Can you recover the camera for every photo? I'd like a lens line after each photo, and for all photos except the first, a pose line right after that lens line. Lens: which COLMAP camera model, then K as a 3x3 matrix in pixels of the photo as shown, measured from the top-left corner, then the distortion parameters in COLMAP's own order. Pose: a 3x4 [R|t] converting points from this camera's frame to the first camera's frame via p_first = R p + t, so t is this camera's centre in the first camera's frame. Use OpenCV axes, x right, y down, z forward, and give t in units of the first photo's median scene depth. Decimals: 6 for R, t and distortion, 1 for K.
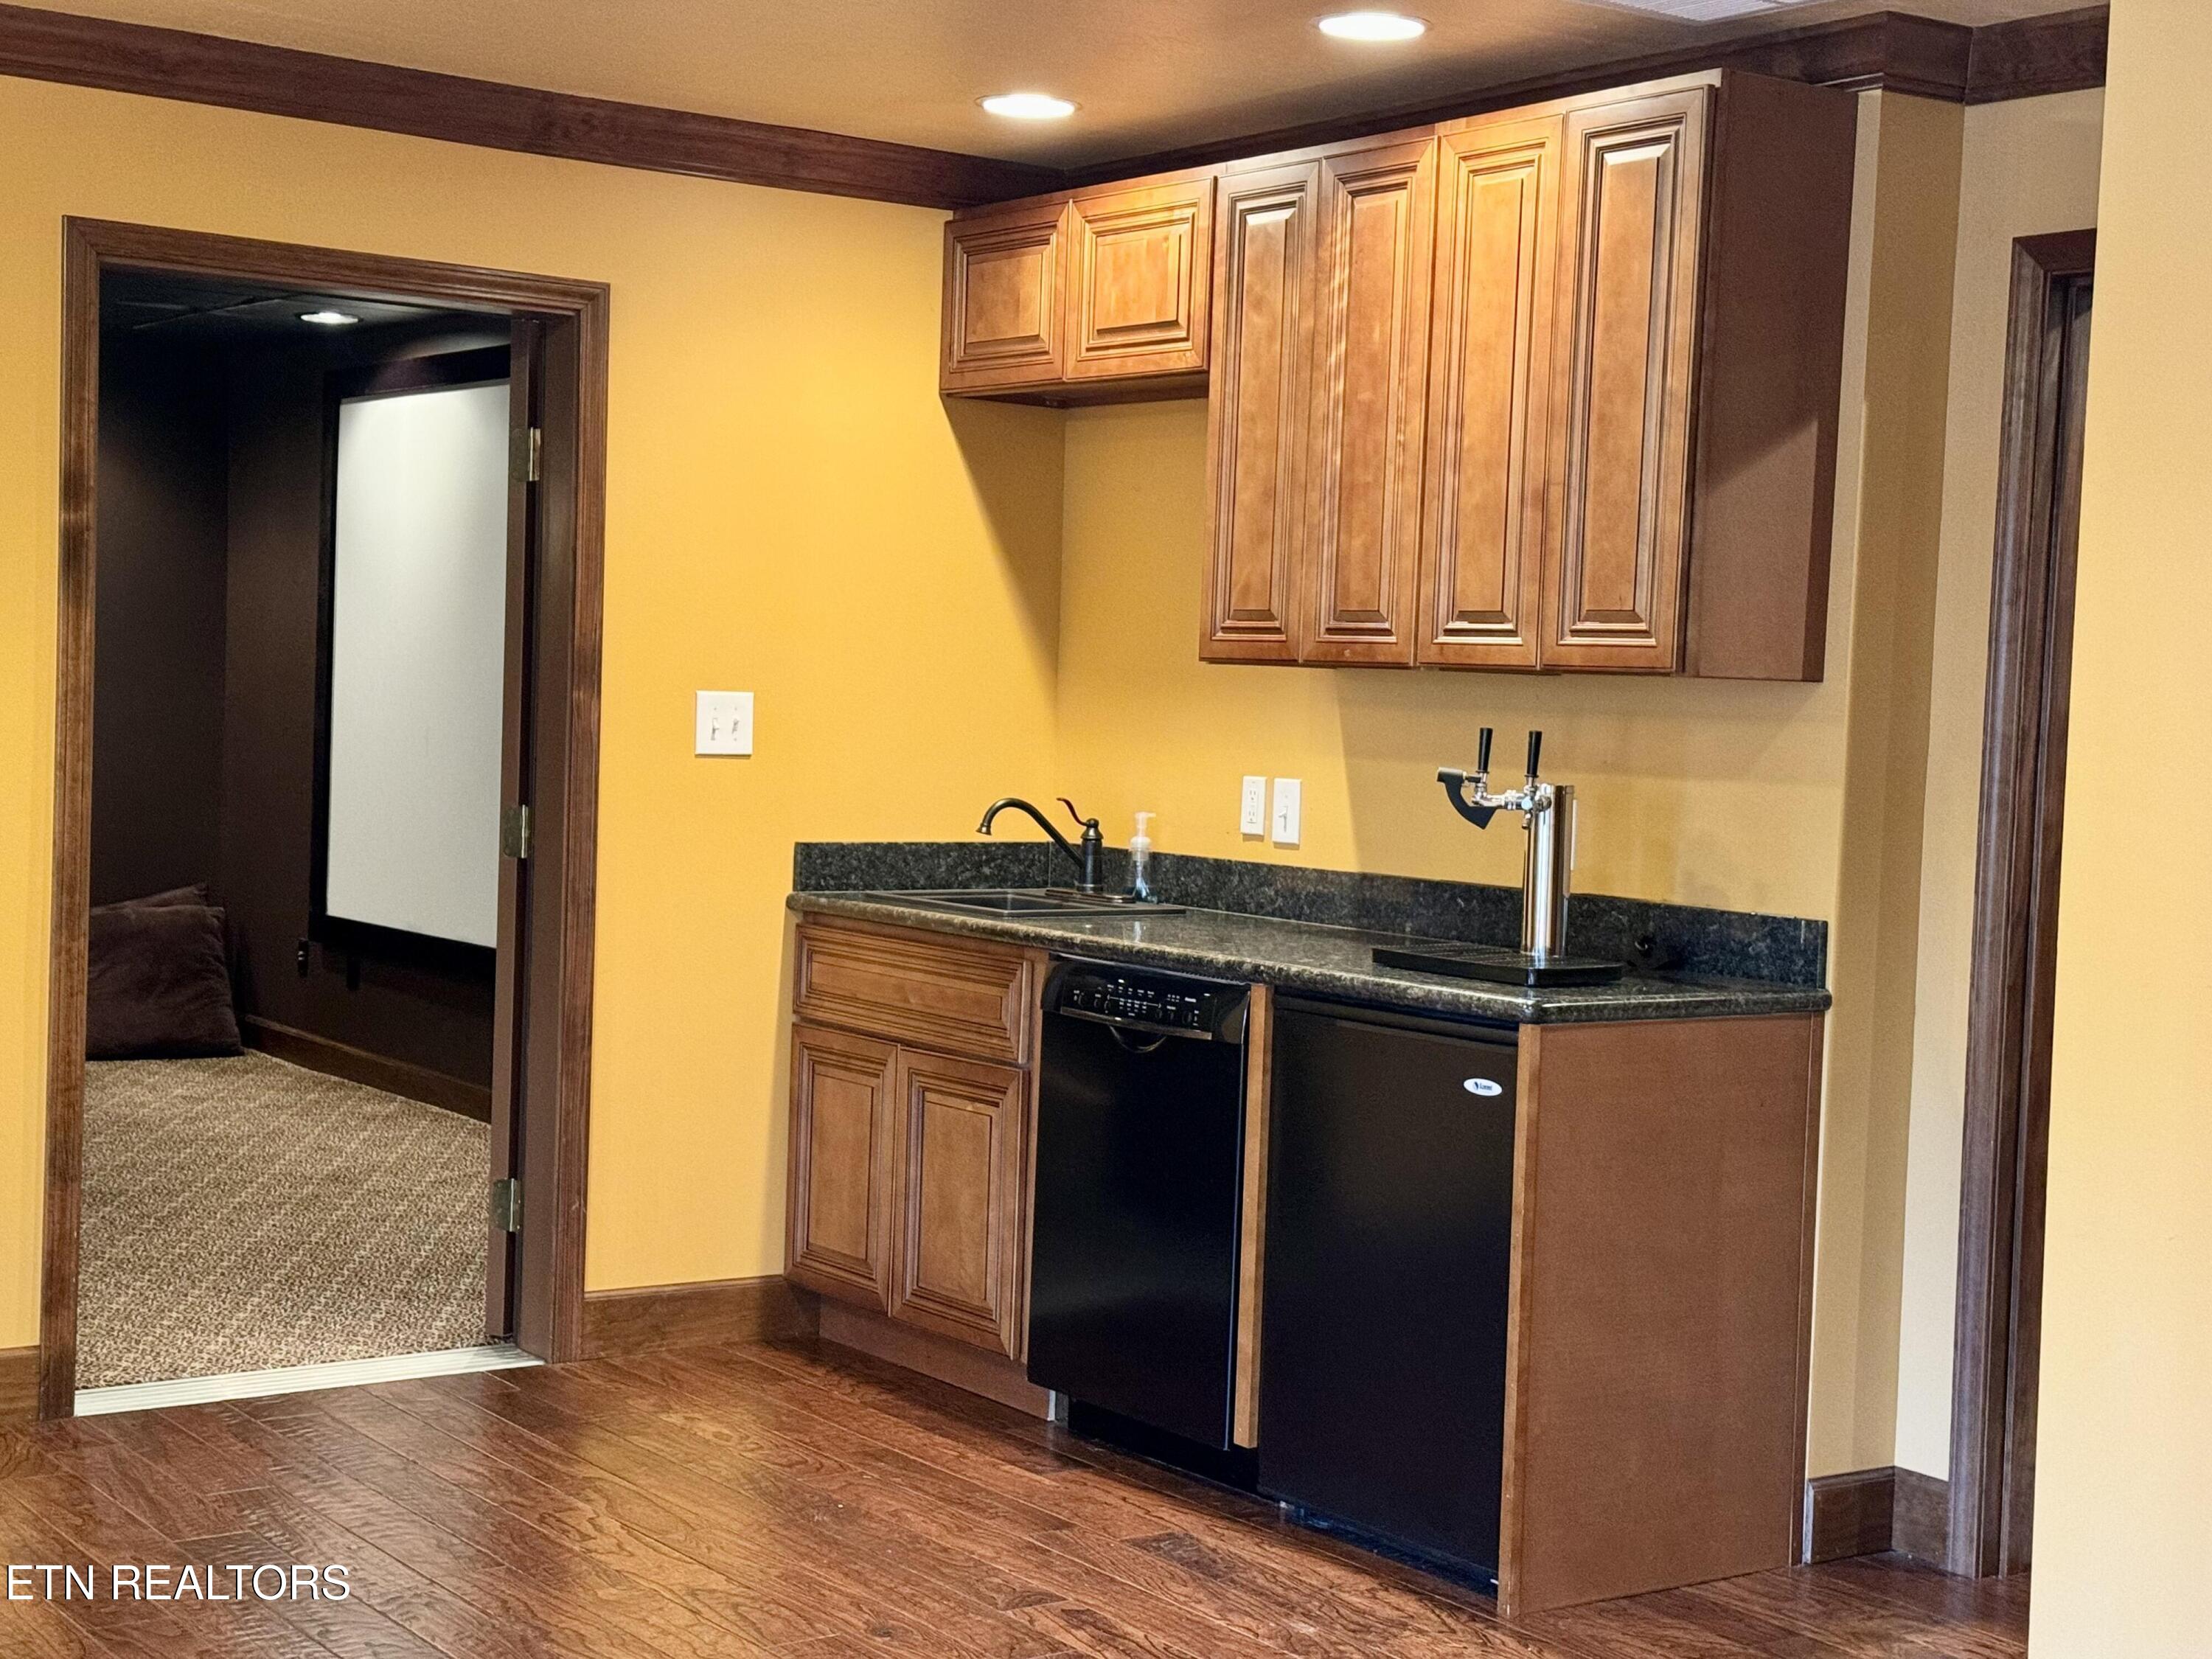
lens RADIAL K [[3117.2, 0, 1106.0], [0, 3117.2, 829.5], [0, 0, 1]] dist [0.124106, 0.025250]
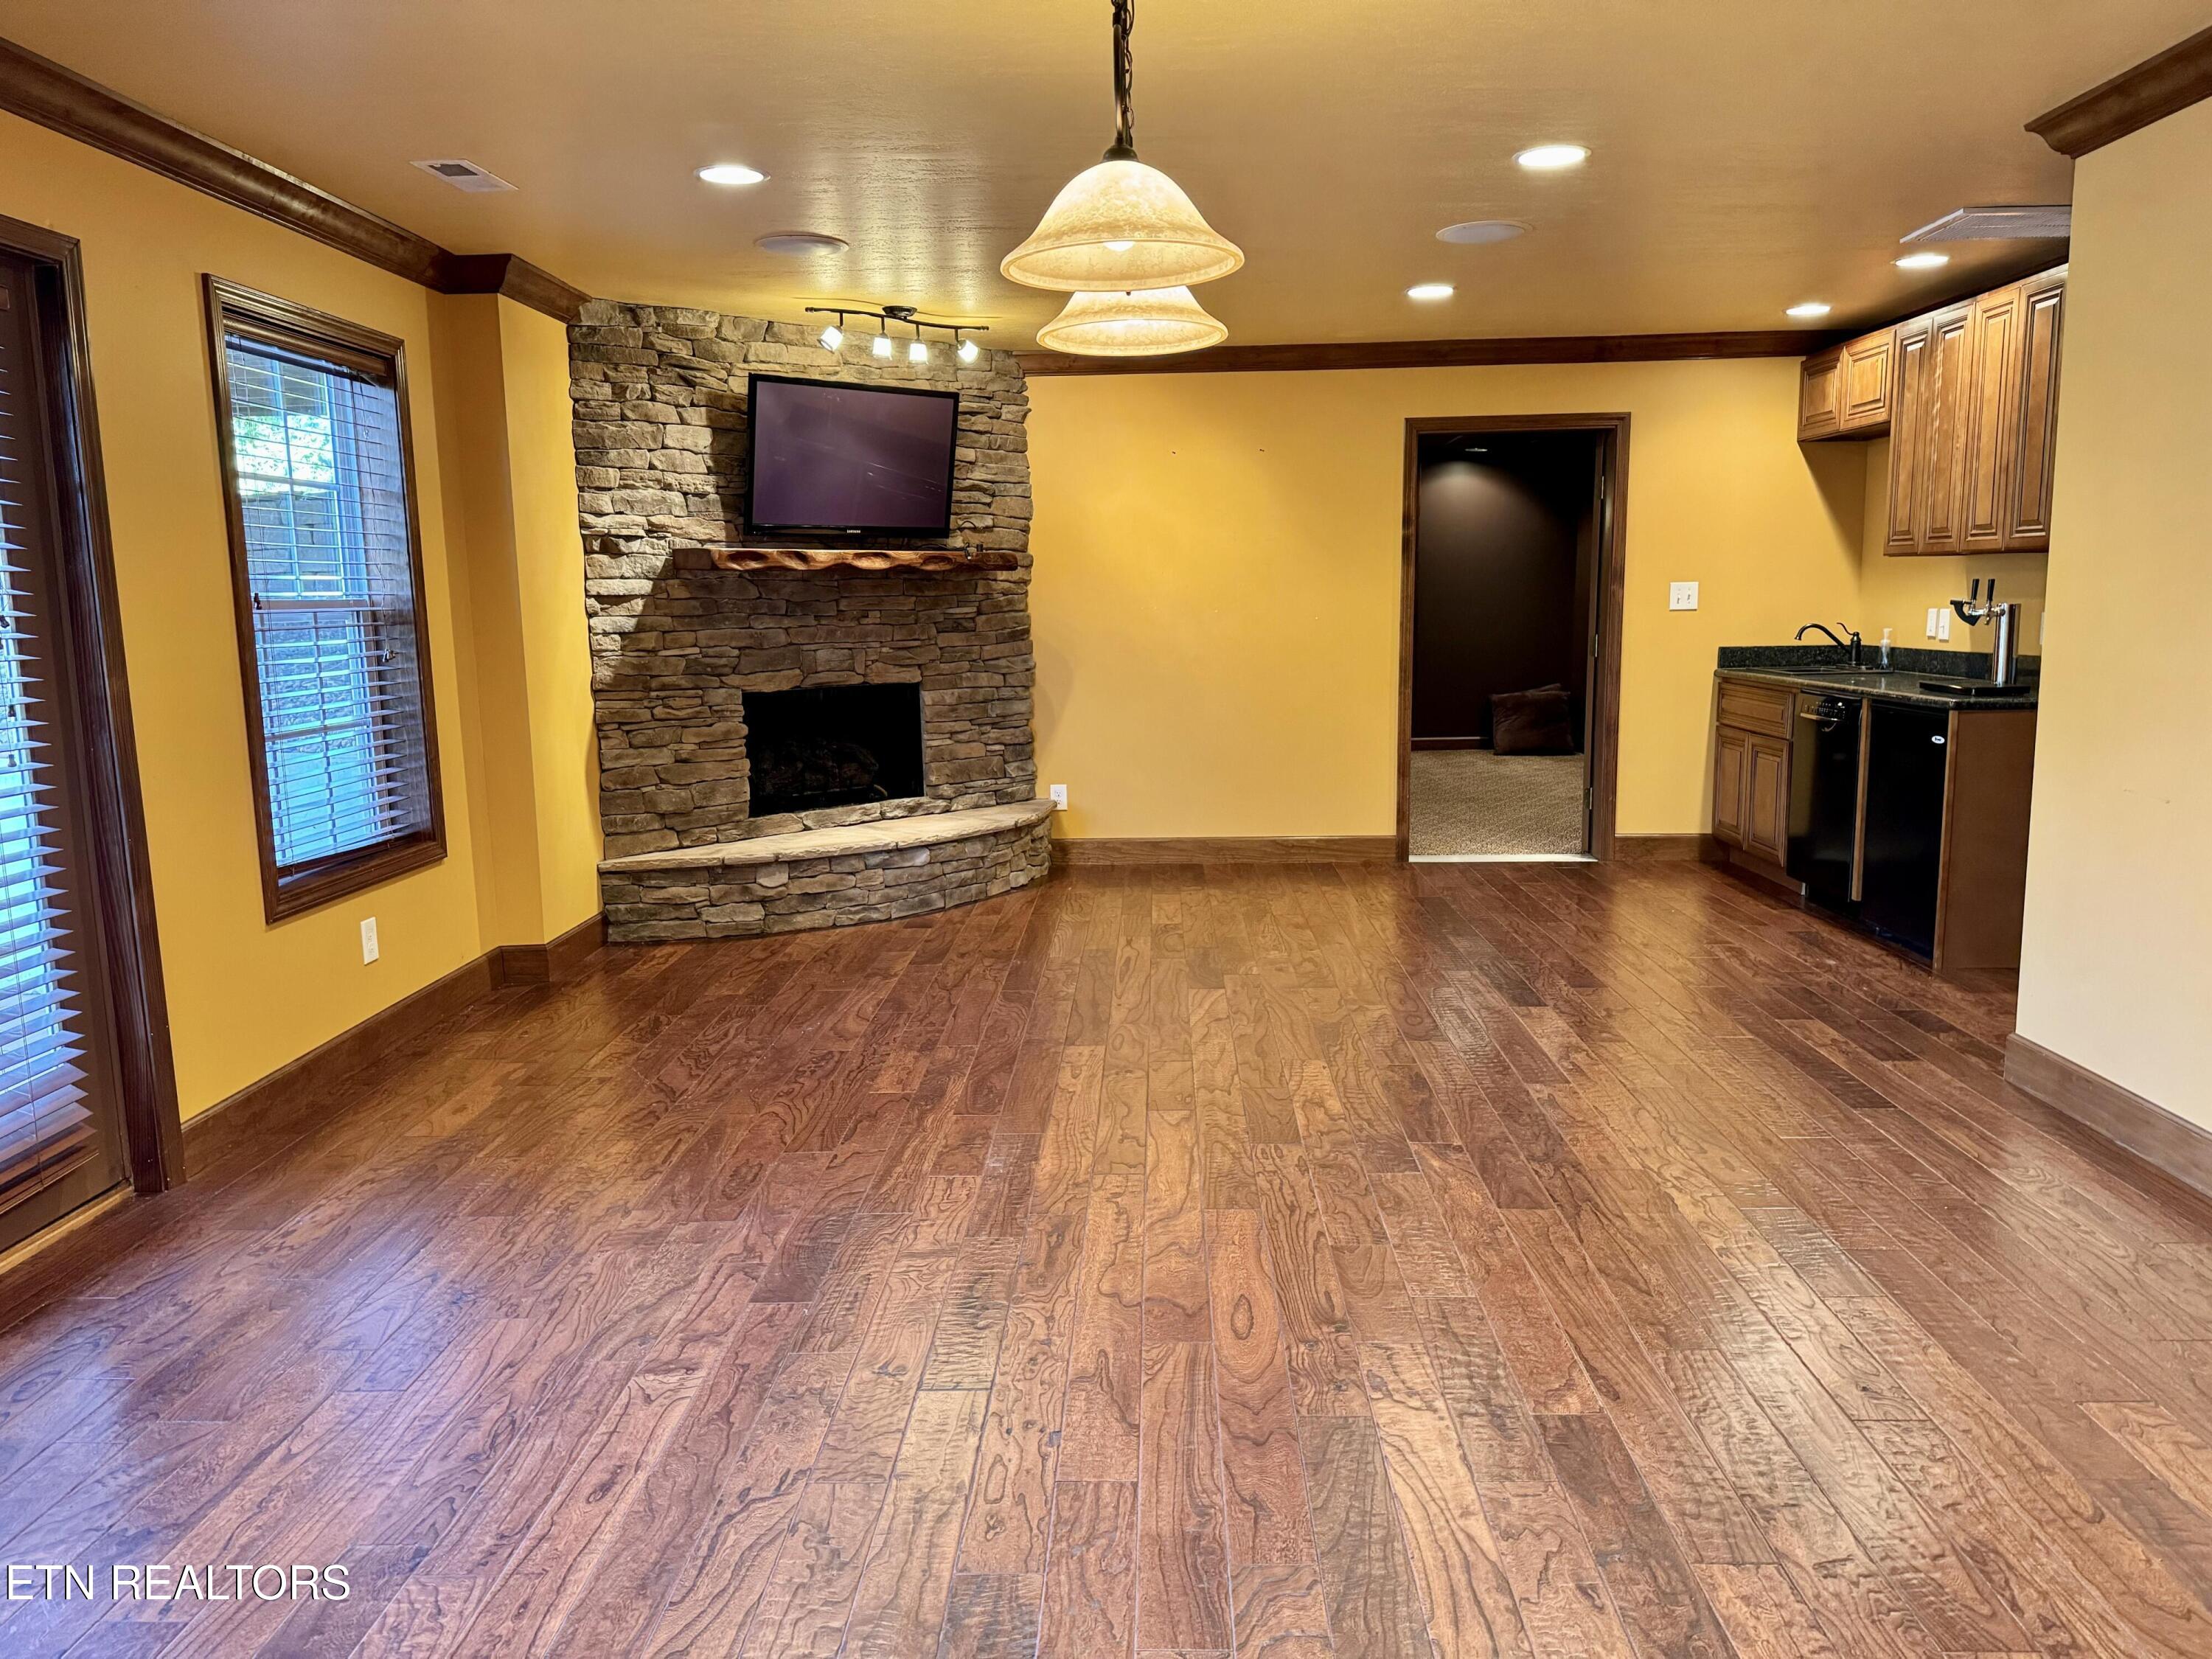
lens RADIAL K [[1521.1, 0, 1106.0], [0, 1521.1, 829.5], [0, 0, 1]] dist [-0.033660, -0.000571]
pose [[0.792959, 0.037689, -0.608108, 0.242125], [0.024250, 0.995342, 0.093311, 0.024588], [0.608792, -0.088739, 0.788351, -0.177016]]
